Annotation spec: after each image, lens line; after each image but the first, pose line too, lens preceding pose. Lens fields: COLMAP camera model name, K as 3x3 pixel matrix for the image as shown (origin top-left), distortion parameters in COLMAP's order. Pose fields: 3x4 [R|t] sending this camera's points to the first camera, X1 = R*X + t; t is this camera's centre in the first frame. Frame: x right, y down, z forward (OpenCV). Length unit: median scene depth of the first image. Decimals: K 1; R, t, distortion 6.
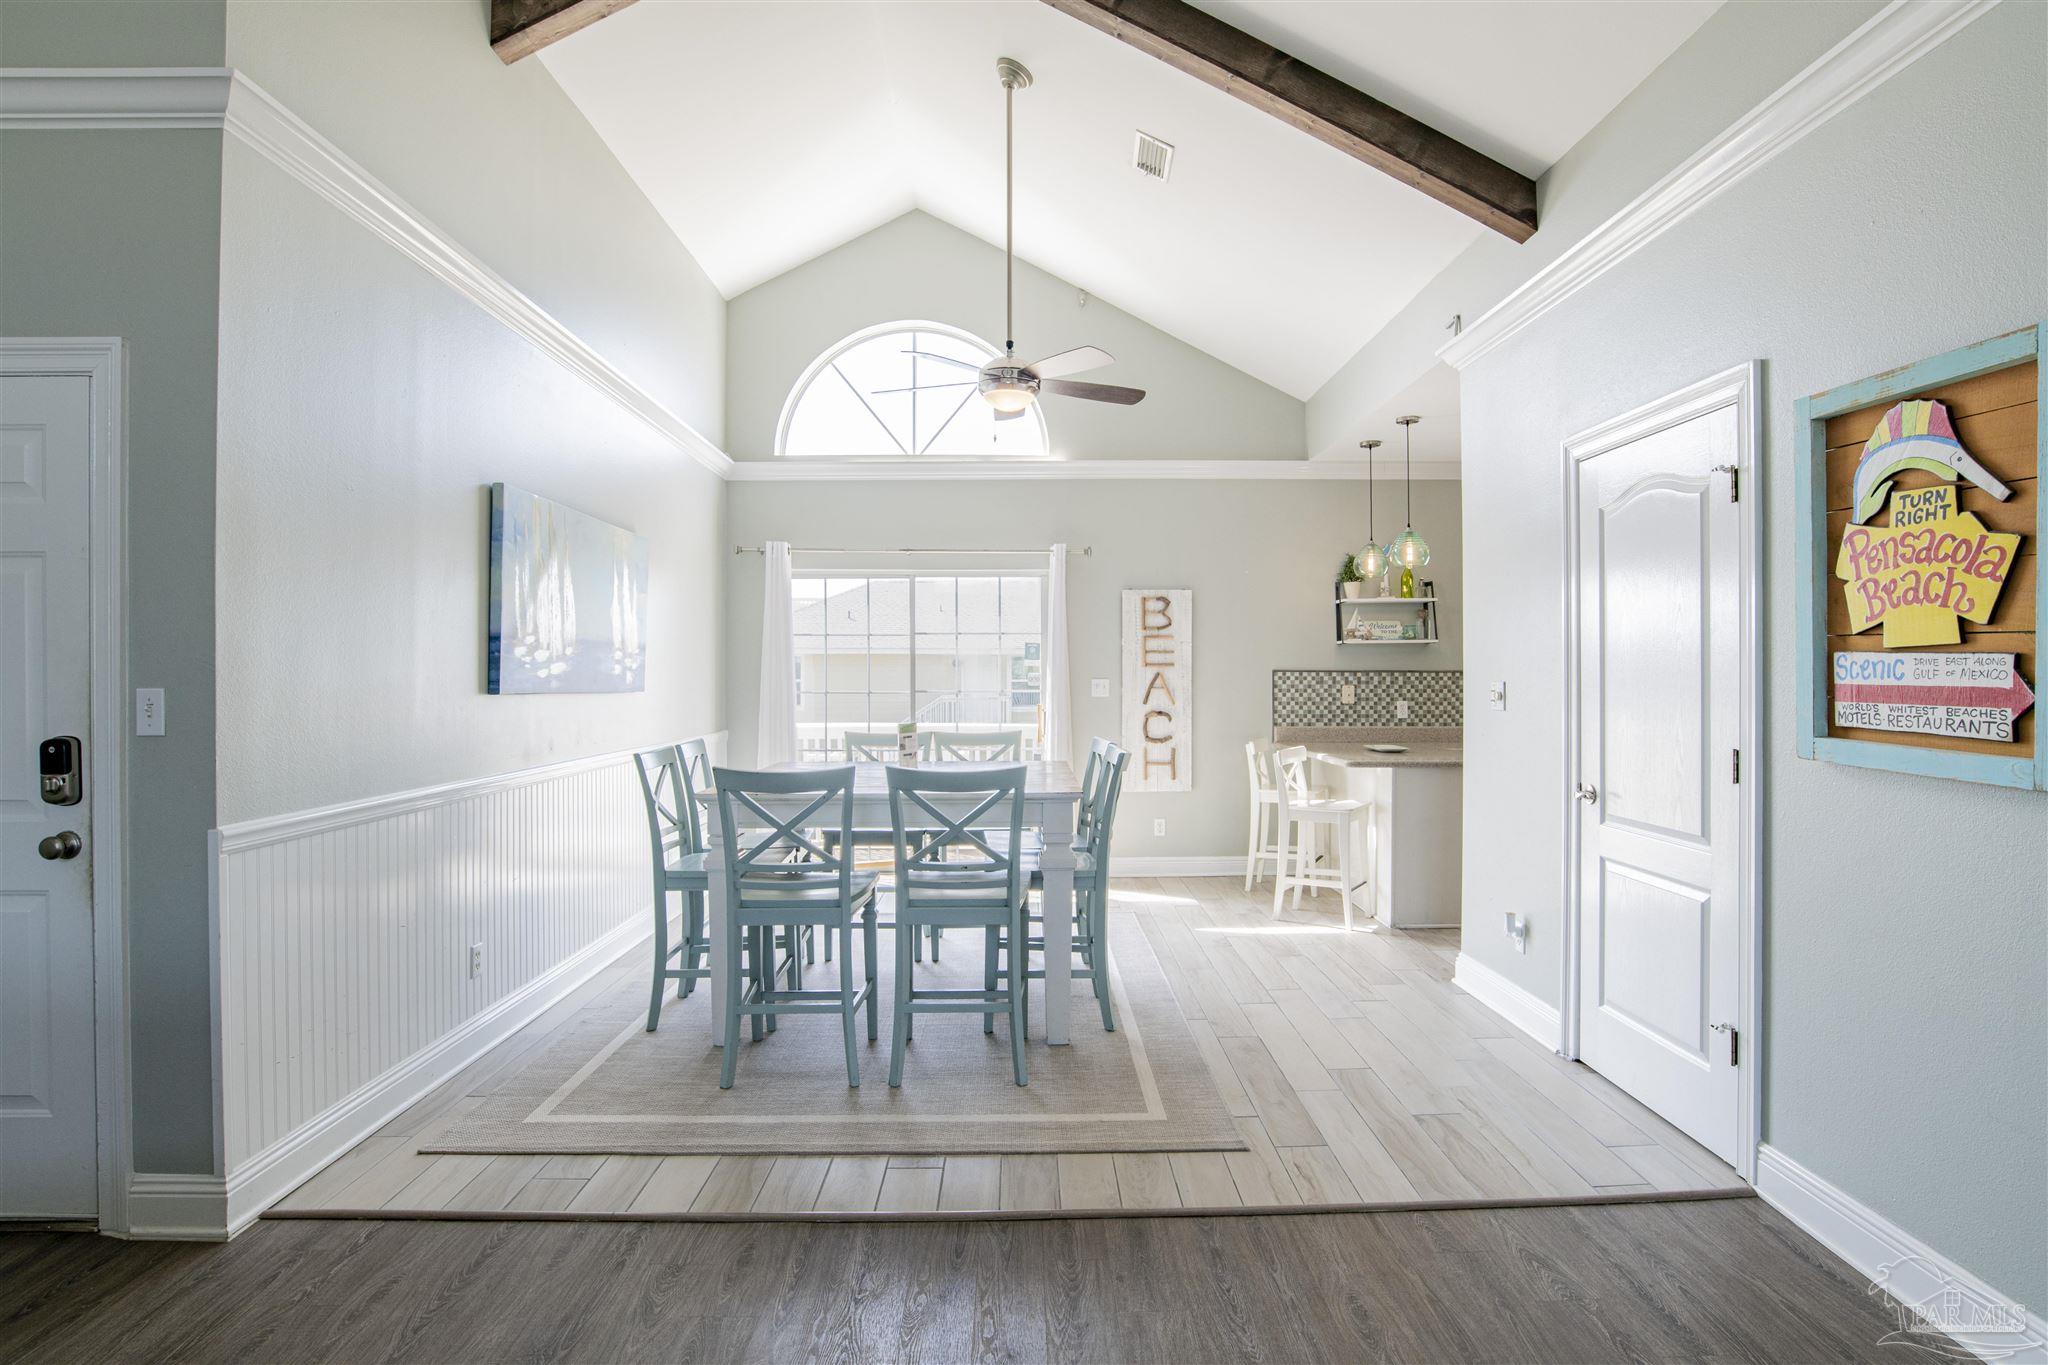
lens RADIAL K [[1052.4, 0, 1058.2], [0, 1052.4, 666.7], [0, 0, 1]] dist [-0.054023, 0.000630]
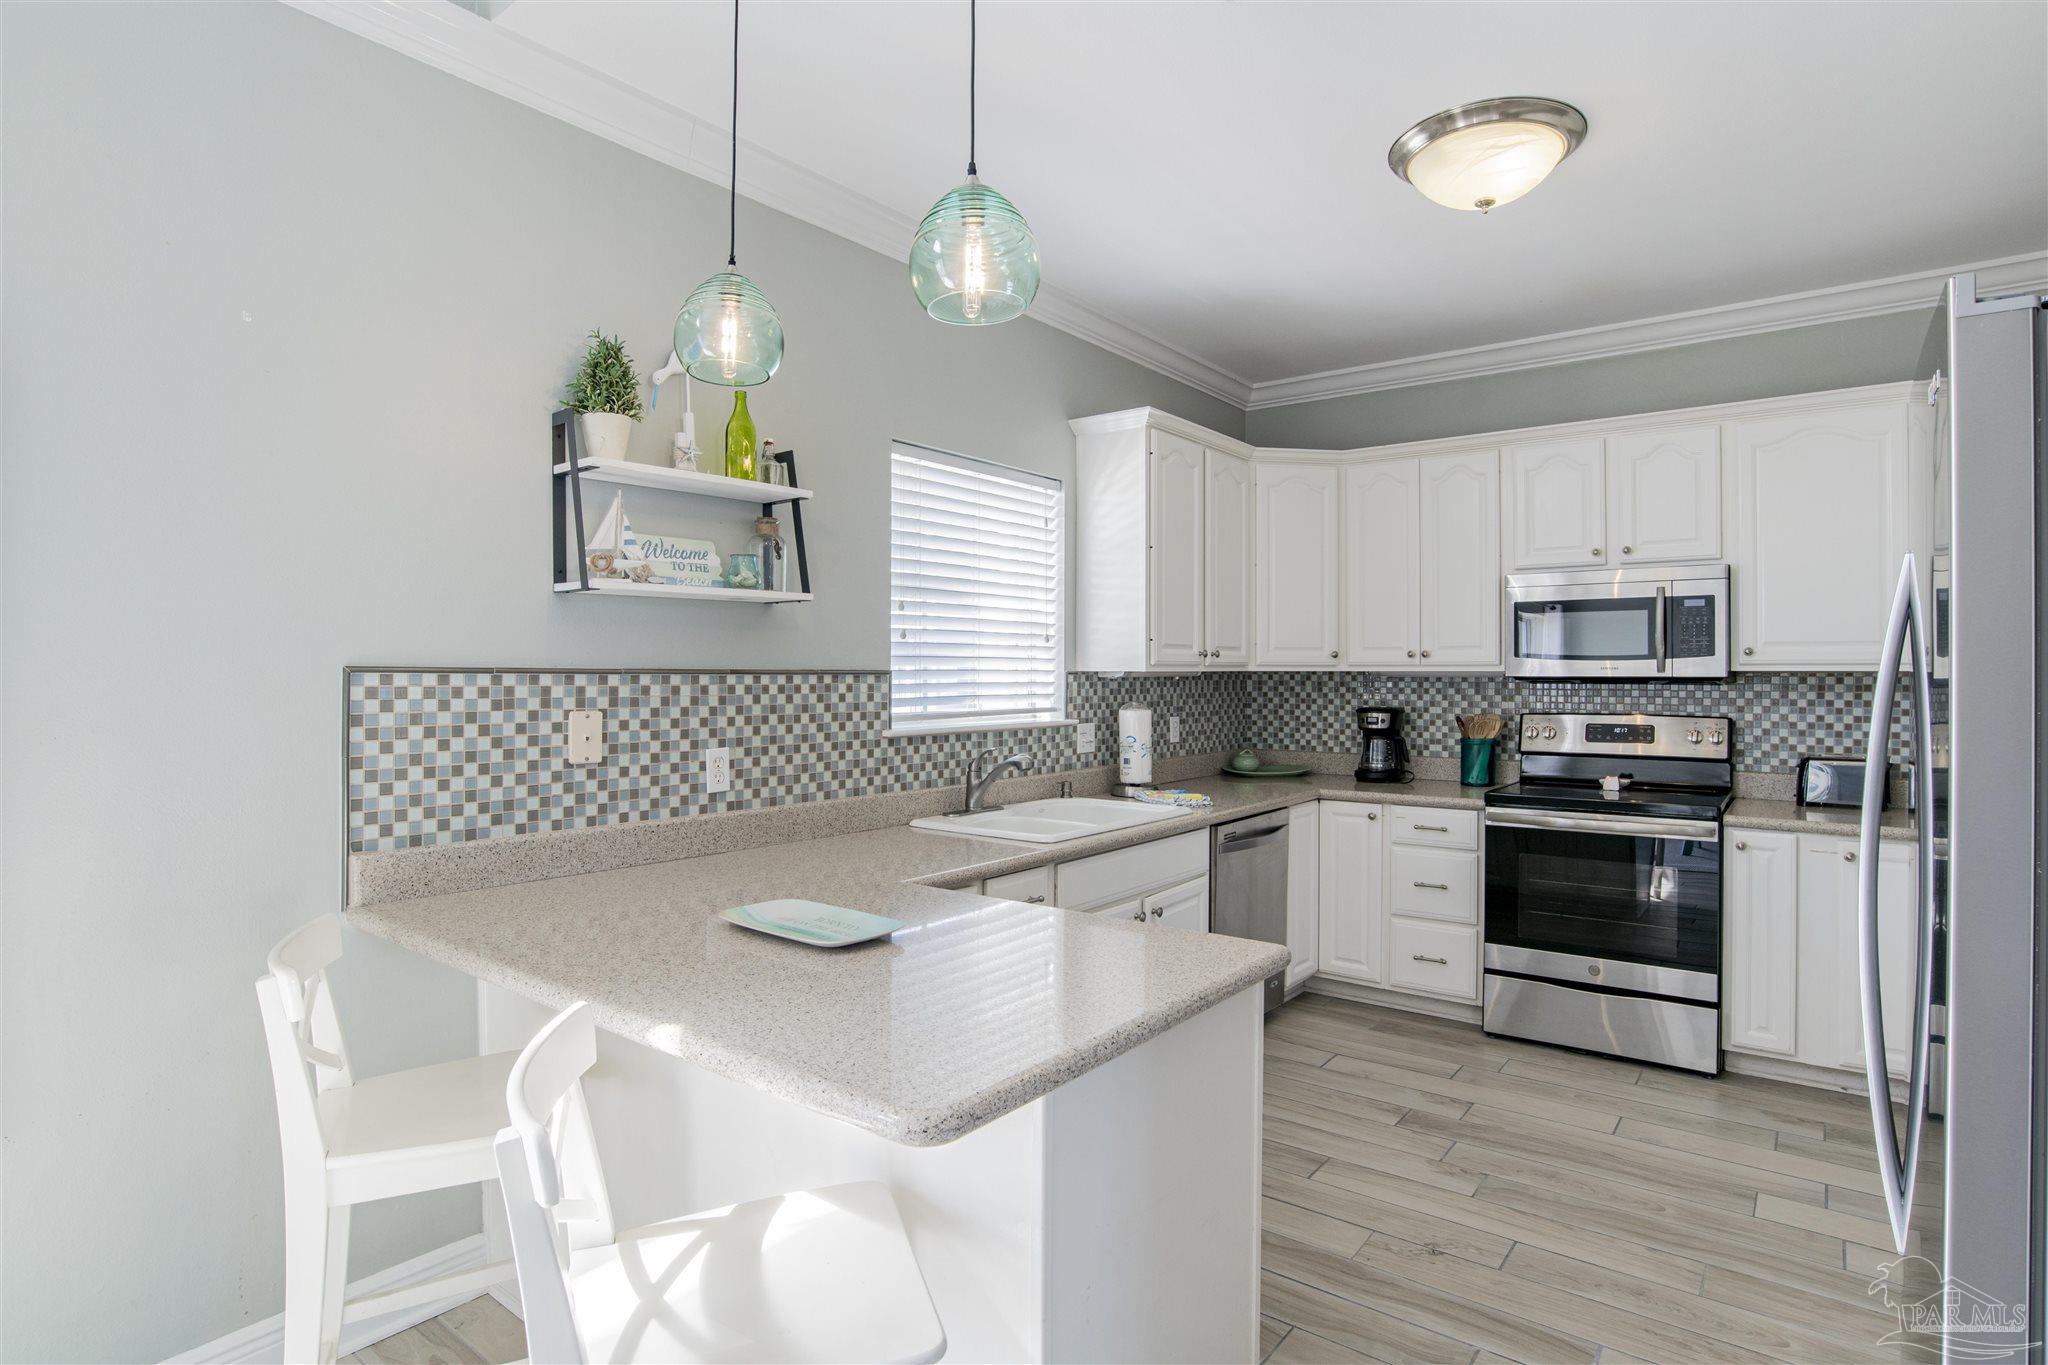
lens RADIAL K [[1061.9, 0, 1036.1], [0, 1061.9, 668.1], [0, 0, 1]] dist [-0.044363, 0.001922]
pose [[0.640213, 0.004556, 0.768184, 0.103618], [-0.008196, 0.999966, 0.000900, 0.001735], [-0.768153, -0.006873, 0.640229, 0.666357]]
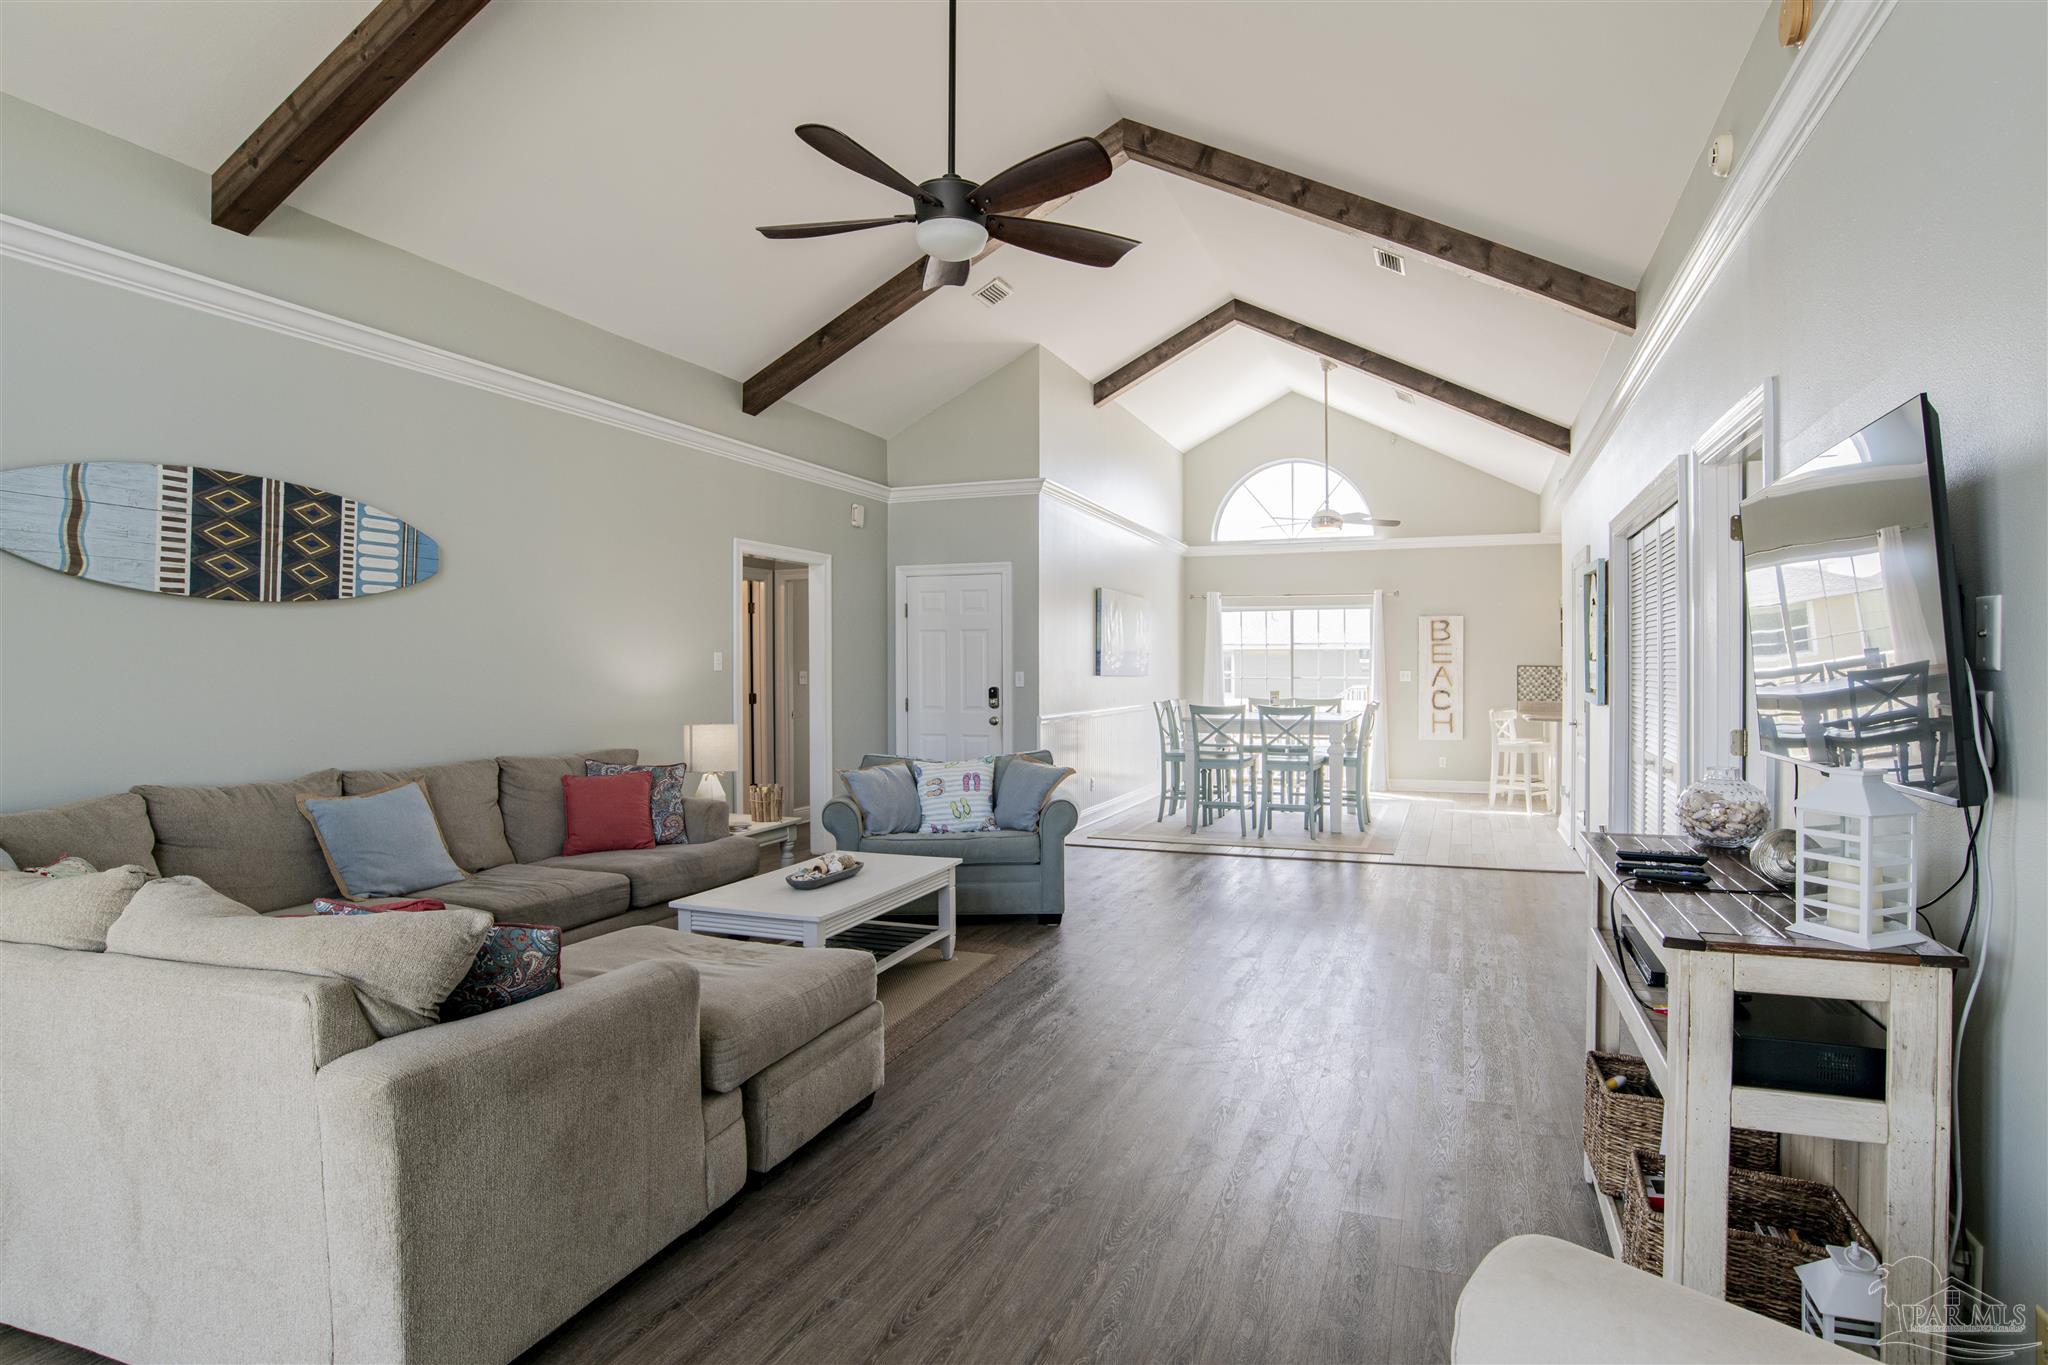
lens RADIAL K [[1052.4, 0, 1058.2], [0, 1052.4, 666.7], [0, 0, 1]] dist [-0.054023, 0.000630]
pose [[0.919116, 0.001829, -0.393982, 0.186836], [0.001022, 0.999975, 0.007028, -0.006624], [0.393985, -0.006862, 0.919091, -0.719836]]
